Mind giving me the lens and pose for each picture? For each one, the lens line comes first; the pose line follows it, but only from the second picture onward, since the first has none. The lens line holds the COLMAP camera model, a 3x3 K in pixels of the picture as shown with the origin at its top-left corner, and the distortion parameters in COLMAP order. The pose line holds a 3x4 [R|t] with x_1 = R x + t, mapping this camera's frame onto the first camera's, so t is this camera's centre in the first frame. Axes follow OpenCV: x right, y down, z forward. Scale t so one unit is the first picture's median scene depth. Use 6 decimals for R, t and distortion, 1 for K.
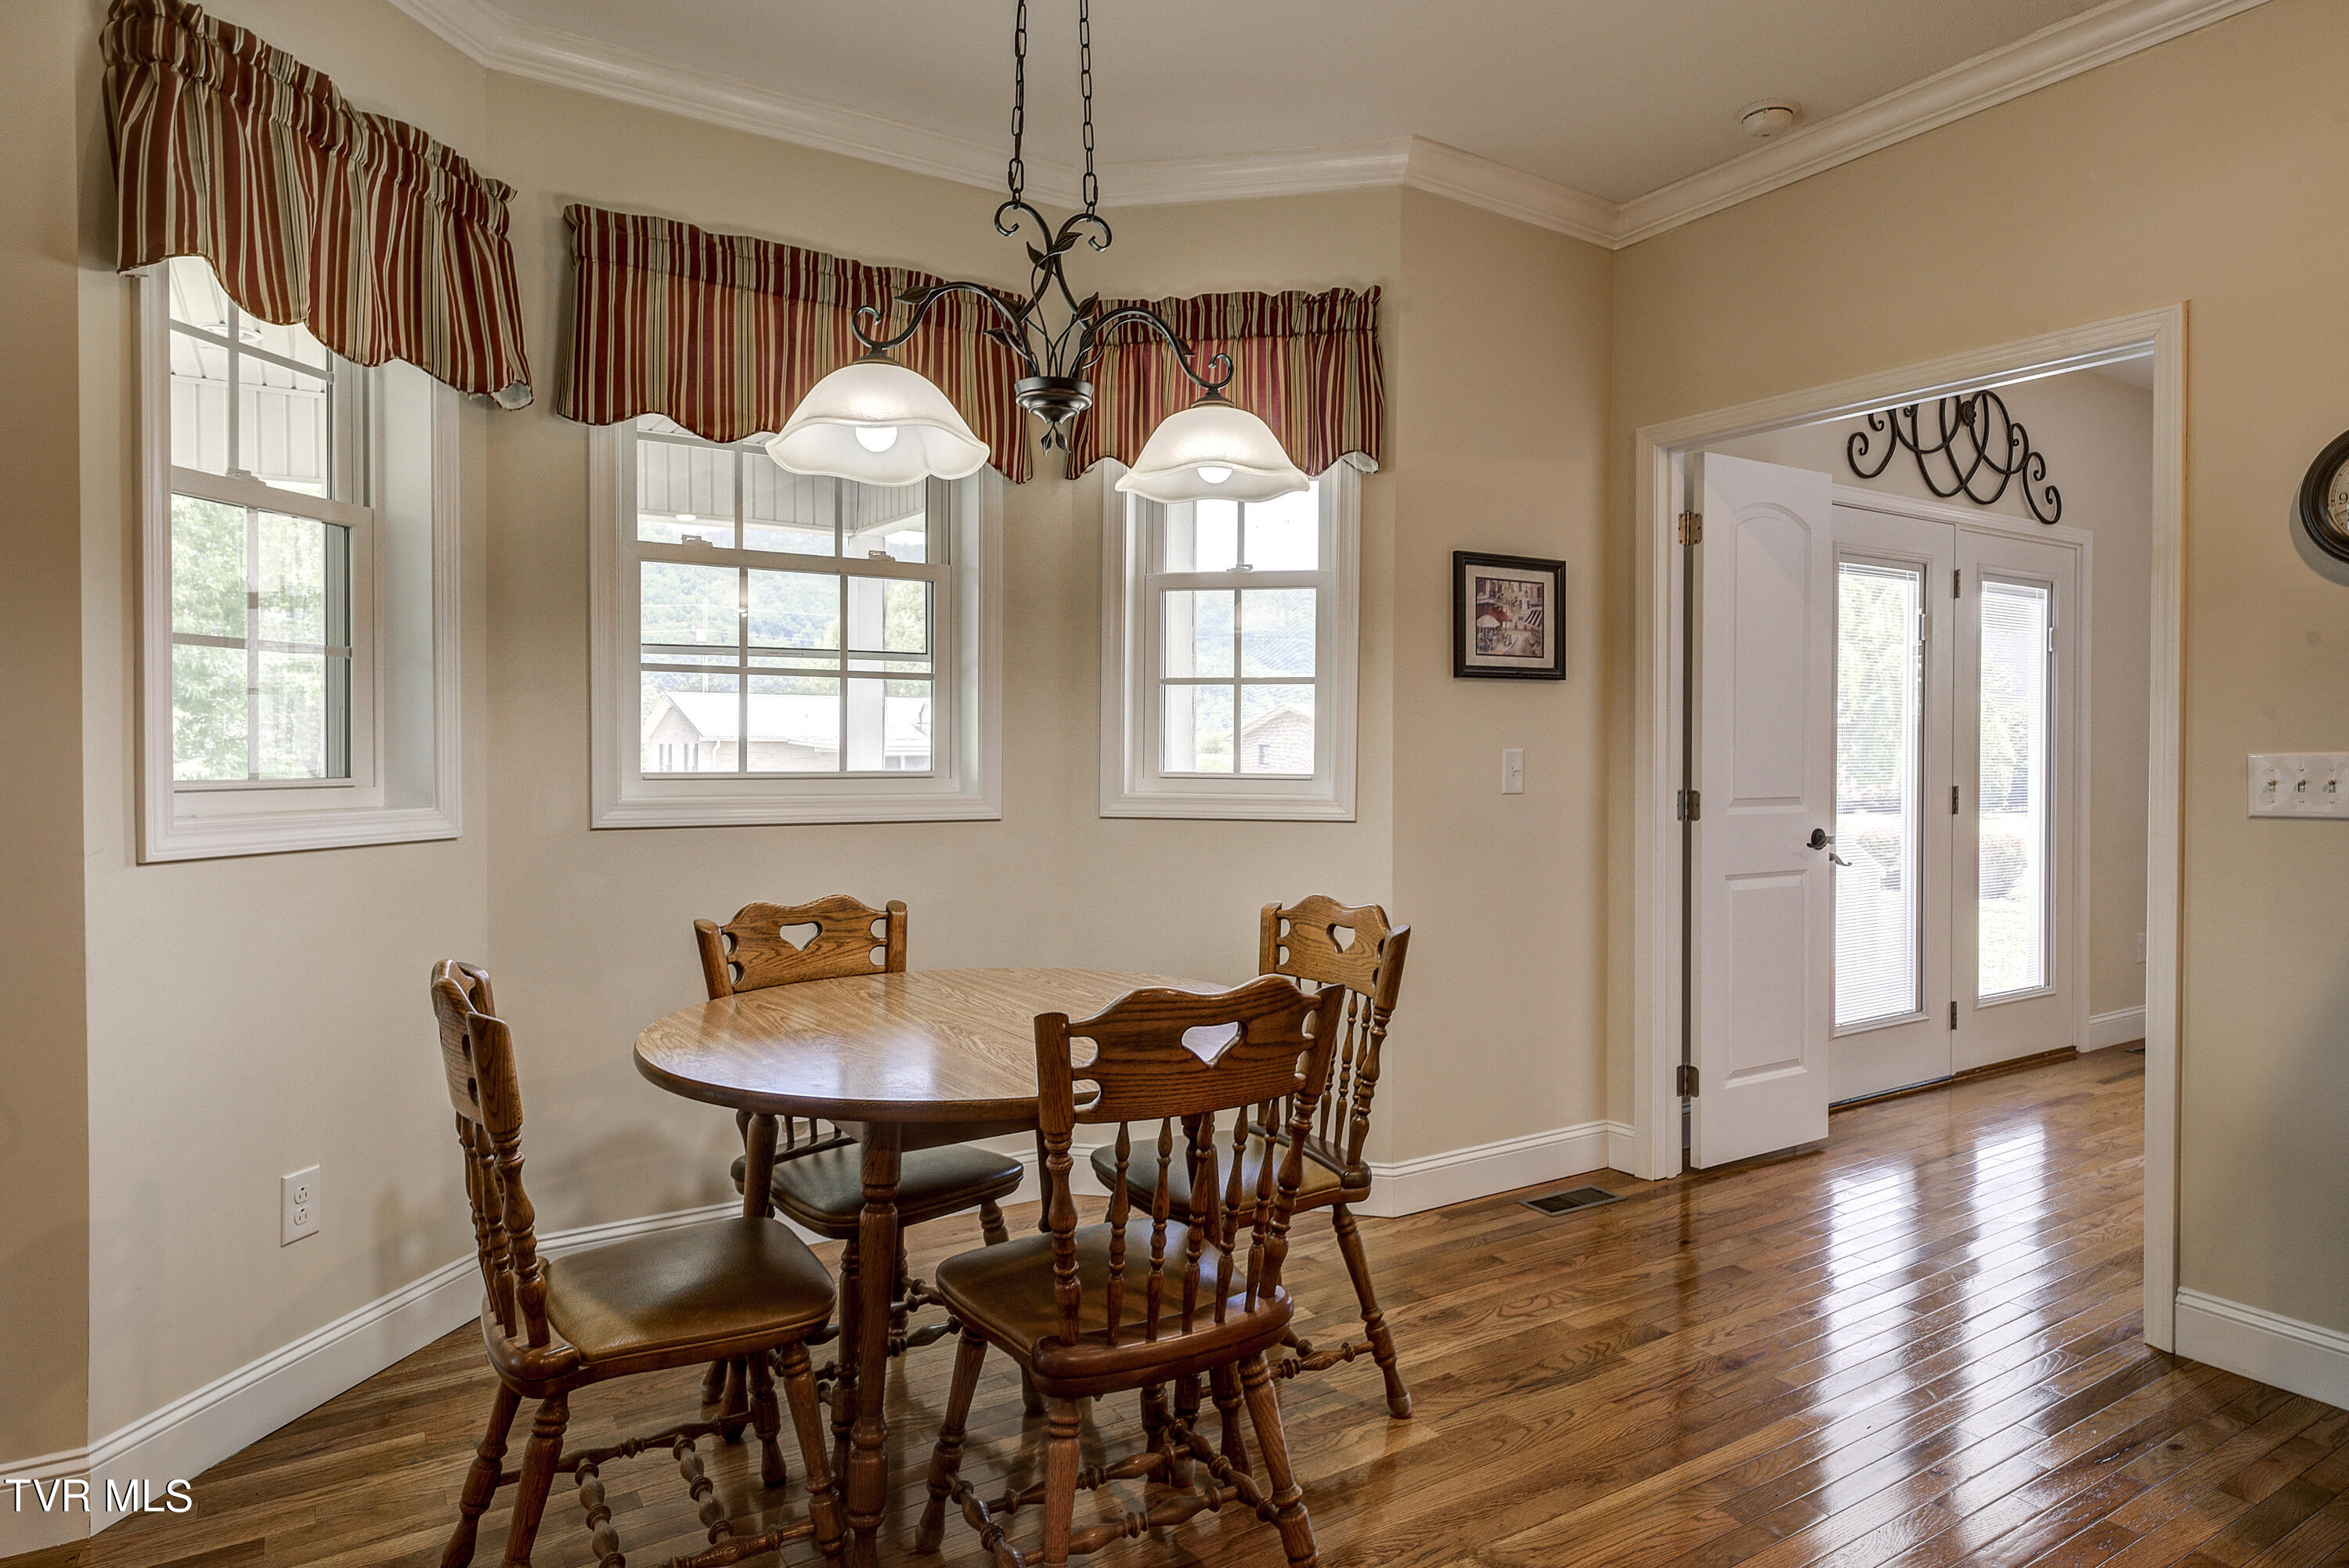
lens RADIAL K [[1357.6, 0, 1183.2], [0, 1357.6, 784.6], [0, 0, 1]] dist [0.003409, -0.001253]
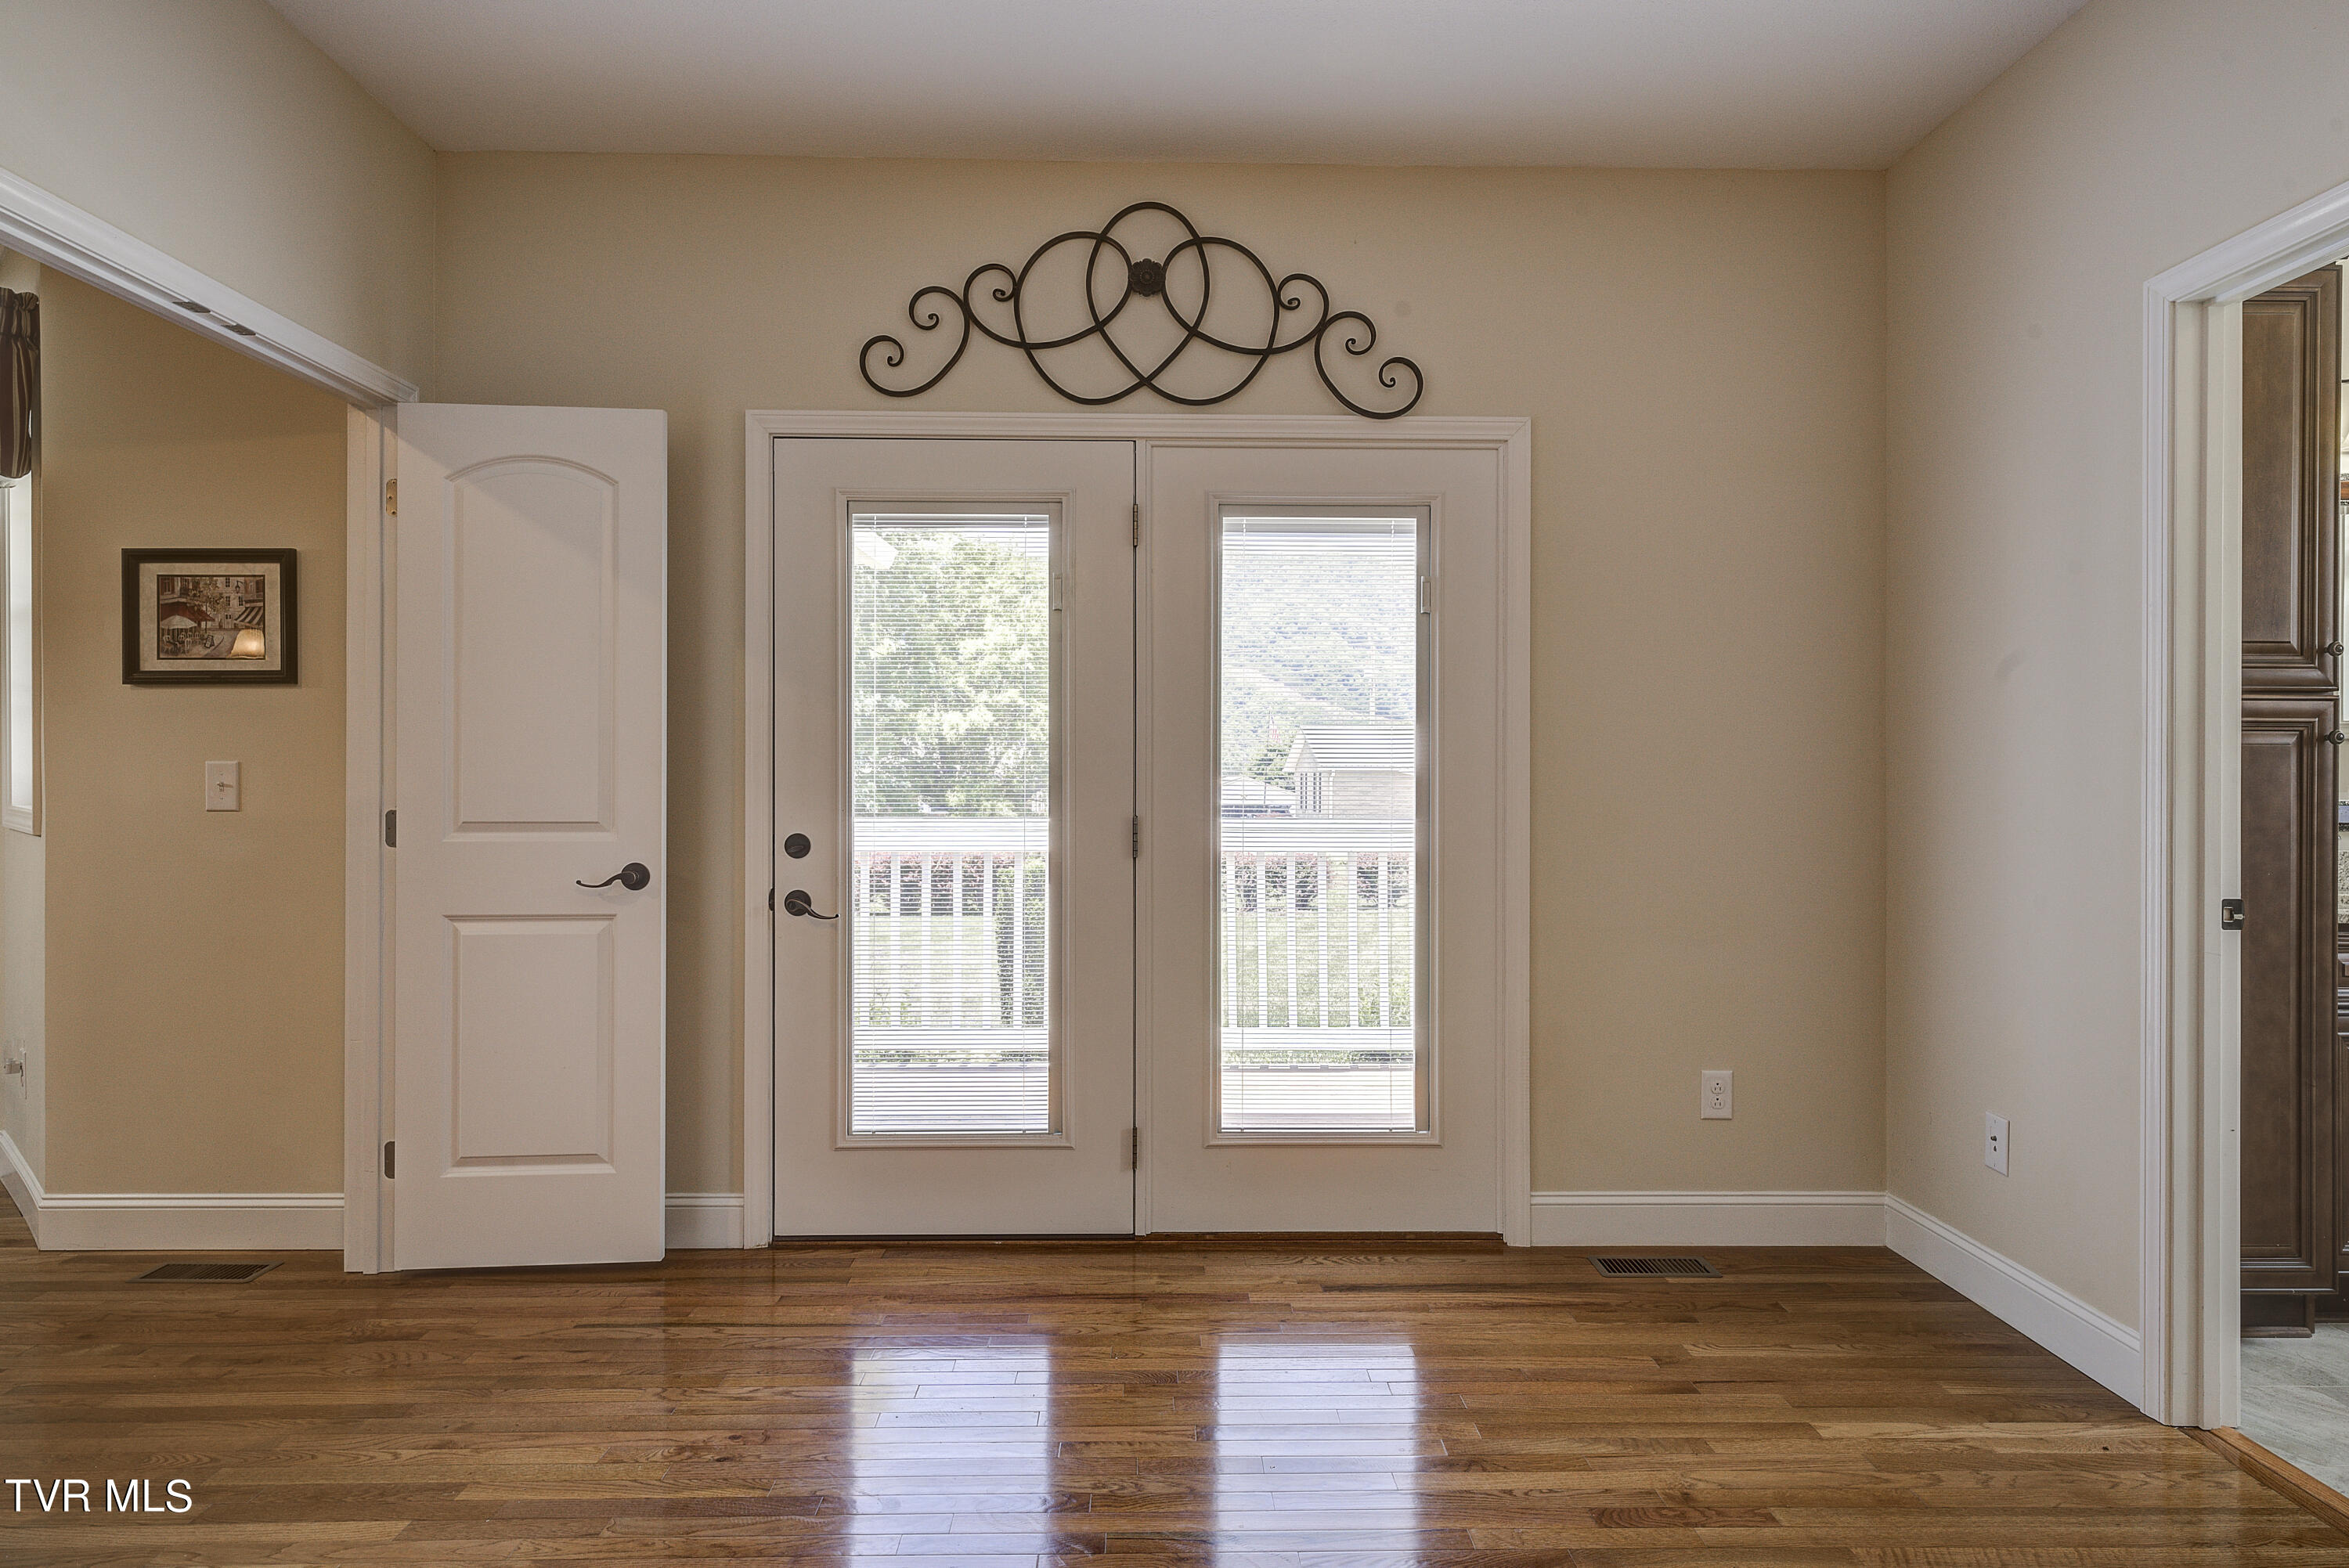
lens RADIAL K [[1357.6, 0, 1175.8], [0, 1357.6, 797.2], [0, 0, 1]] dist [0.003409, -0.001253]
pose [[0.853783, 0.007795, -0.520571, 0.993197], [-0.015080, 0.999839, -0.009761, -0.002313], [0.520411, 0.016184, 0.853763, 0.439744]]
